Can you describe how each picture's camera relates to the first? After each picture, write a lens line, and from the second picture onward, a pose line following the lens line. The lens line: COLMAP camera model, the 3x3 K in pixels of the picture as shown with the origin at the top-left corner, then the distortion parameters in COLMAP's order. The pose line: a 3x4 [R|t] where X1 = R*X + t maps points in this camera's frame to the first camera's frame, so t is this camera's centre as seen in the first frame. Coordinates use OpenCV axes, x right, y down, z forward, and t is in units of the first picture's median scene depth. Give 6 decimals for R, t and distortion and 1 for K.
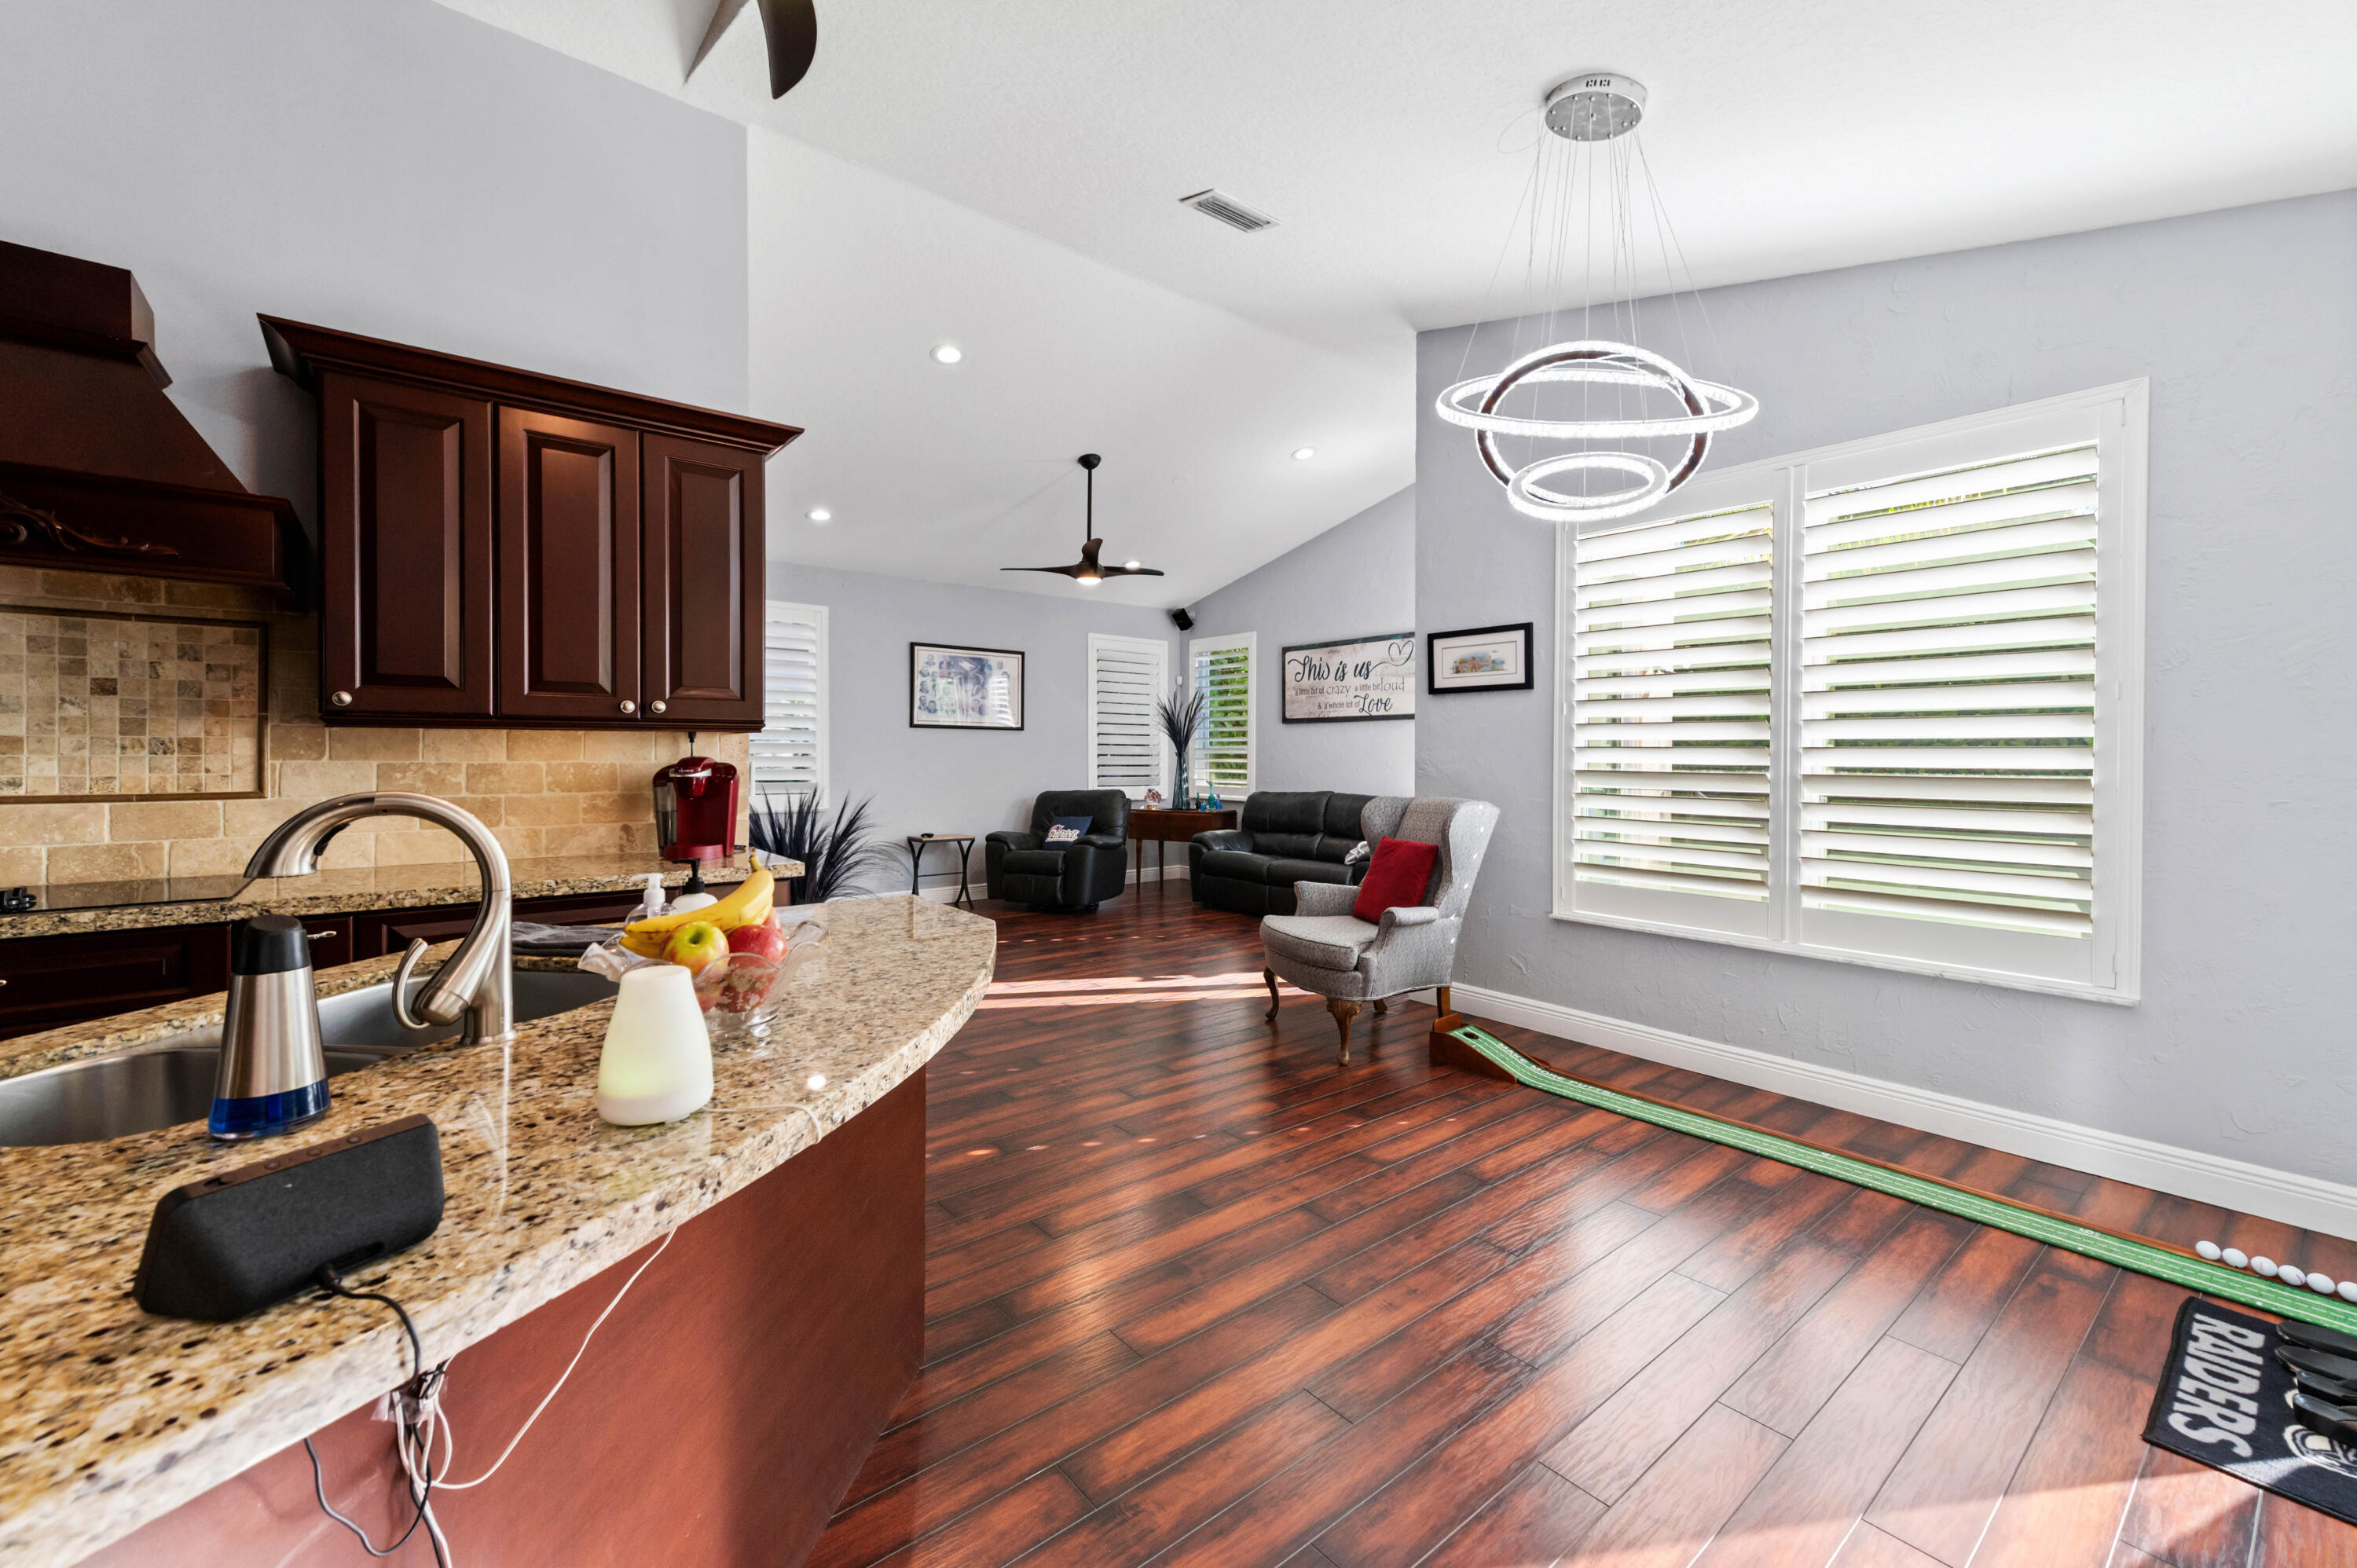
lens RADIAL K [[918.3, 0, 1178.8], [0, 918.3, 771.8], [0, 0, 1]] dist [0.017371, 0.000535]
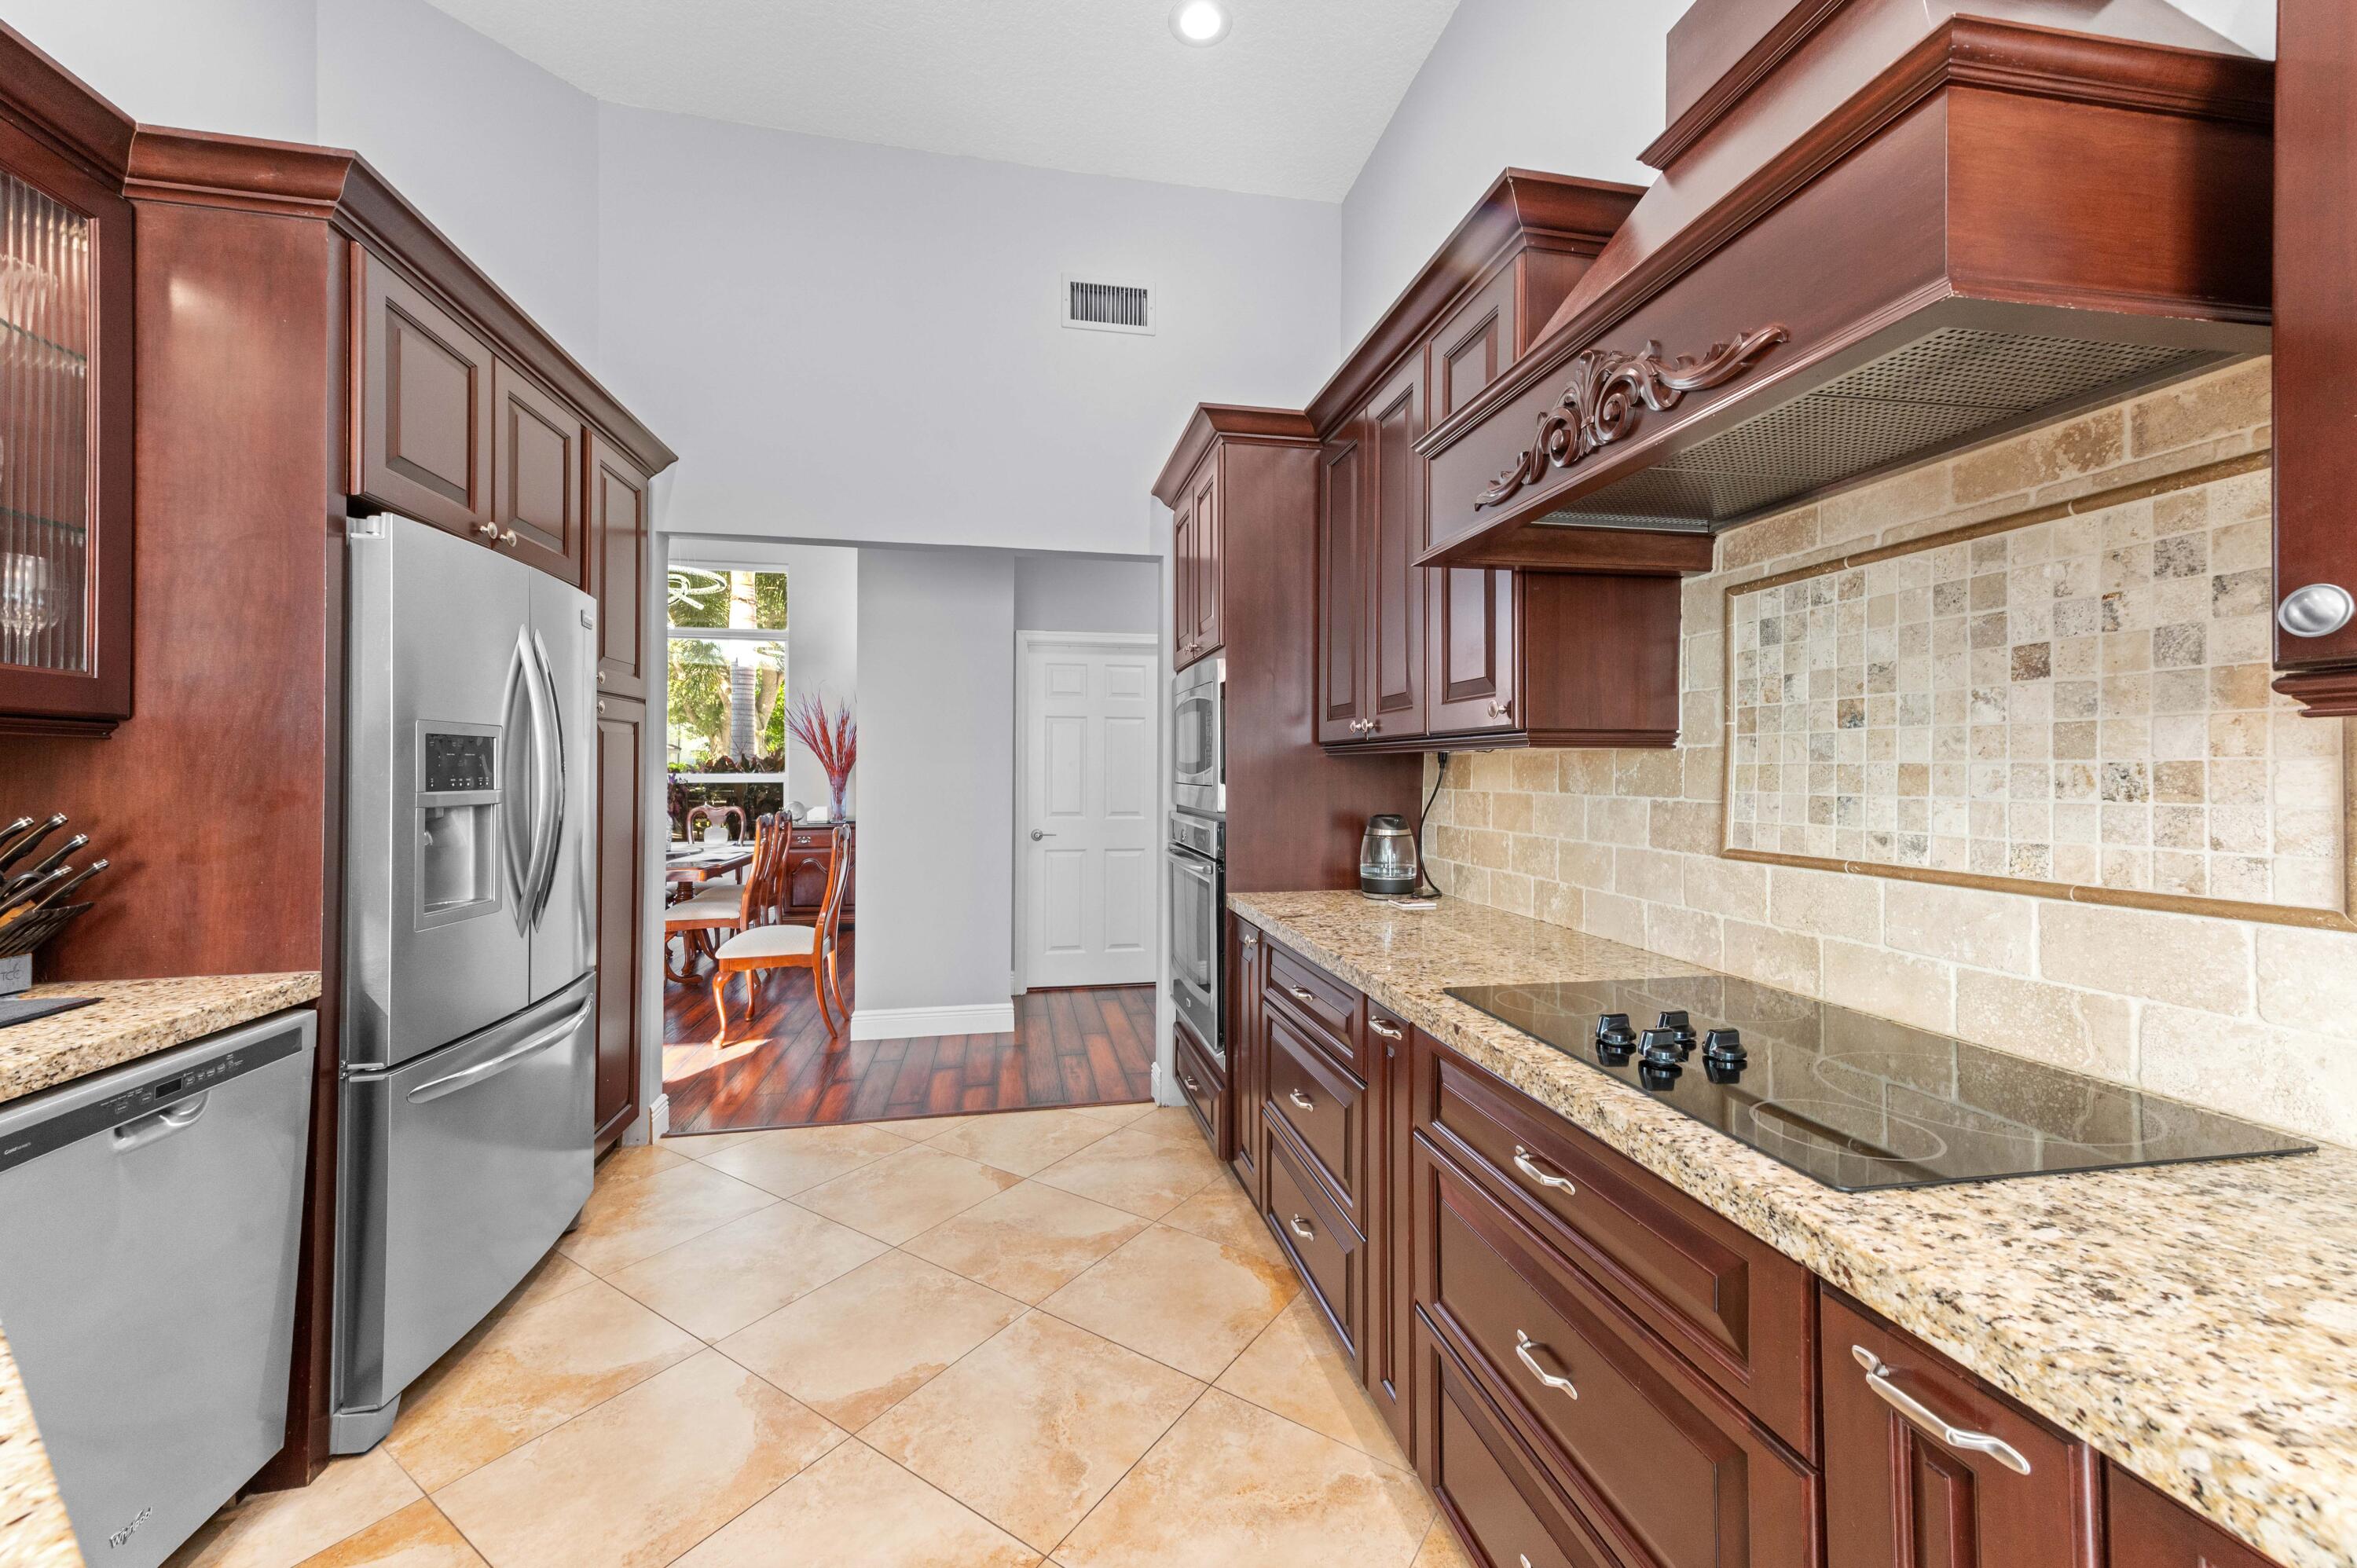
lens RADIAL K [[918.3, 0, 1178.3], [0, 918.3, 761.0], [0, 0, 1]] dist [0.017371, 0.000535]
pose [[-0.492452, -0.009939, -0.870283, -0.491111], [-0.013570, 0.999901, -0.003741, -0.030033], [0.870234, 0.009967, -0.492538, 0.843977]]
